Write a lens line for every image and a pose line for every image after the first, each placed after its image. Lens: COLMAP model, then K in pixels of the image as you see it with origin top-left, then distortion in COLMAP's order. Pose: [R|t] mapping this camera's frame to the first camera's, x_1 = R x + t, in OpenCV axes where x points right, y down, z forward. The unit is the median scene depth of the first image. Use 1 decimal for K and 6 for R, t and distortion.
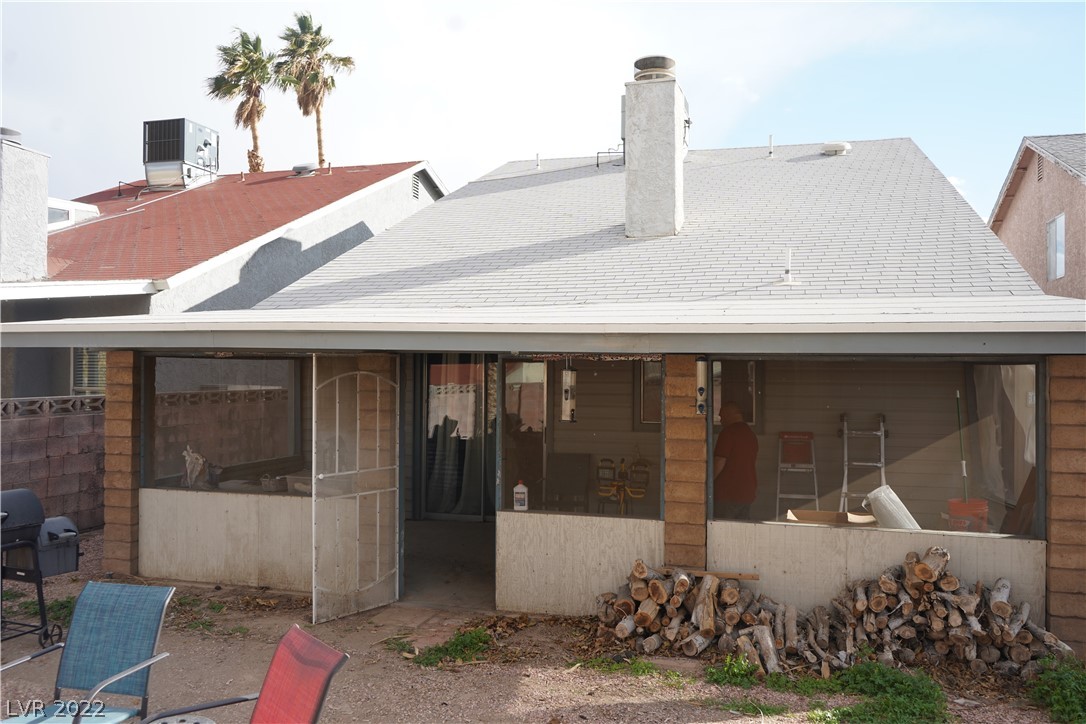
lens RADIAL K [[862.9, 0, 543.6], [0, 862.9, 361.8], [0, 0, 1]] dist [0.002747, 0.001665]
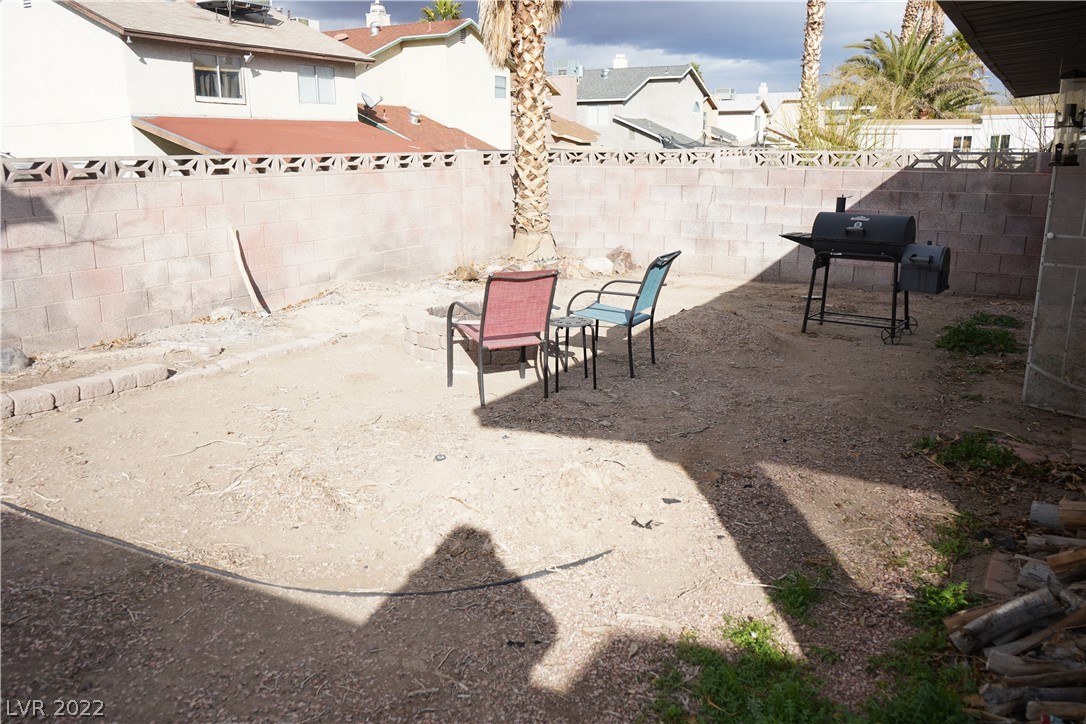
lens RADIAL K [[862.9, 0, 543.8], [0, 862.9, 362.1], [0, 0, 1]] dist [0.002747, 0.001665]
pose [[-0.228380, 0.223541, -0.947561, 0.814203], [-0.002437, 0.973149, 0.230165, 0.080275], [0.973569, 0.054874, -0.221703, 0.899184]]
